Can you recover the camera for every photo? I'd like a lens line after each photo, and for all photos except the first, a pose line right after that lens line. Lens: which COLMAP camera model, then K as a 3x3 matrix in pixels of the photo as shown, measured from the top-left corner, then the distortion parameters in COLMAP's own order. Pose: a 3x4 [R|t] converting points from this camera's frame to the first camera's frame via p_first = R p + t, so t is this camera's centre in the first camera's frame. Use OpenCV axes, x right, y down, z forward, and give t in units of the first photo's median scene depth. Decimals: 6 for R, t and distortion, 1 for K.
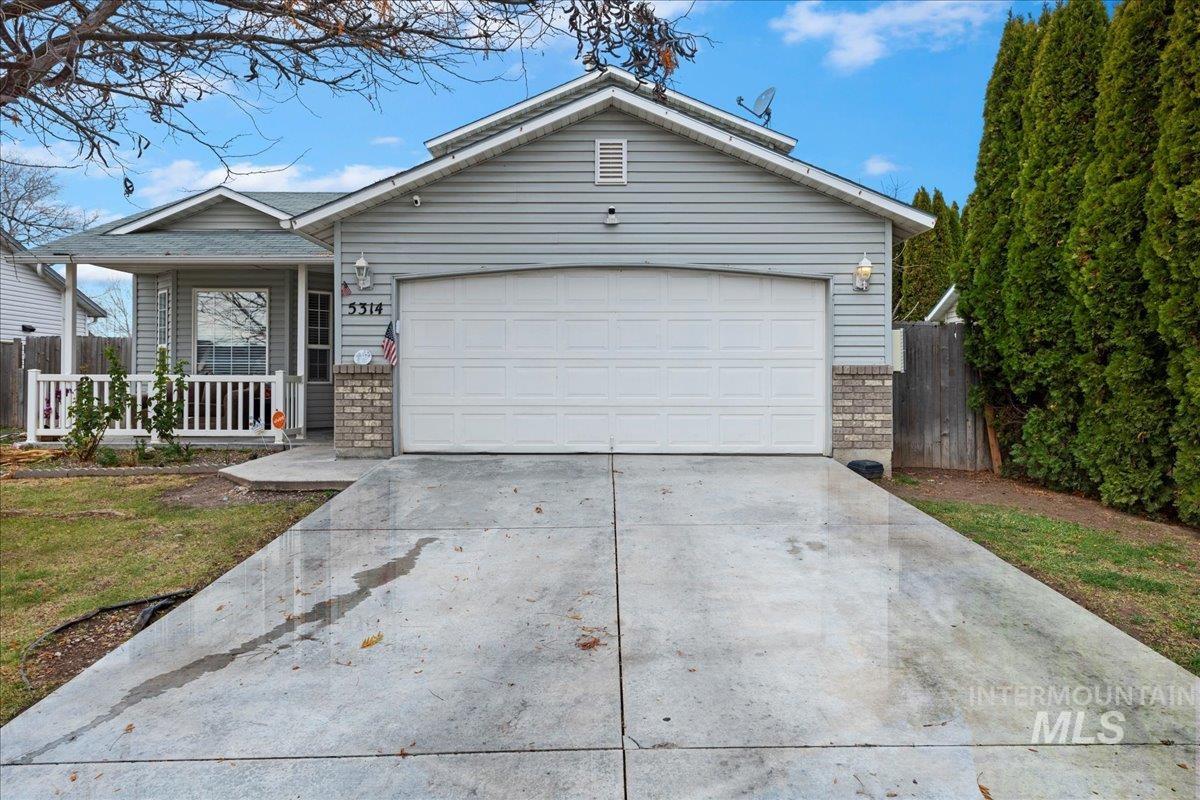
lens RADIAL K [[785.3, 0, 608.6], [0, 785.3, 379.4], [0, 0, 1]] dist [0.028296, -0.019112]
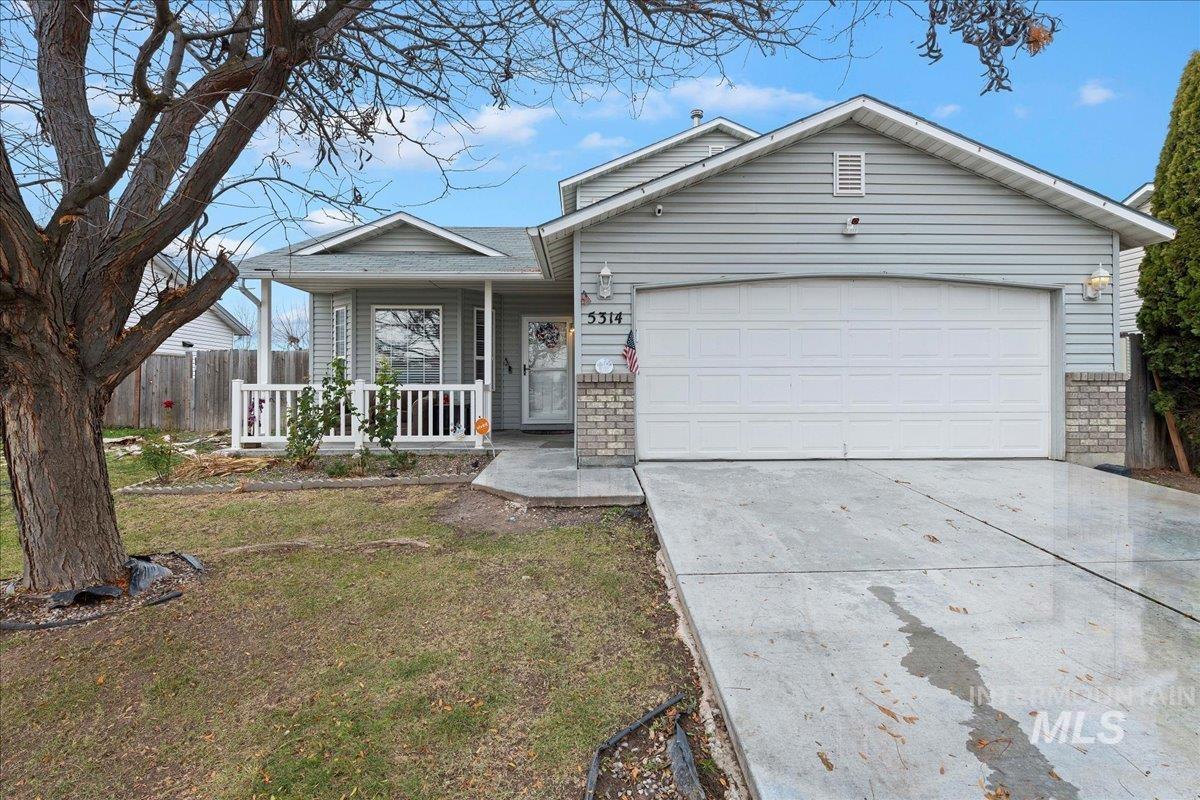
lens RADIAL K [[564.2, 0, 614.6], [0, 564.2, 385.4], [0, 0, 1]] dist [0.011784, -0.002550]
pose [[0.998247, -0.004865, 0.058991, -0.340566], [0.004767, 0.999987, 0.001812, -0.004832], [-0.058999, -0.001527, 0.998257, 0.280804]]
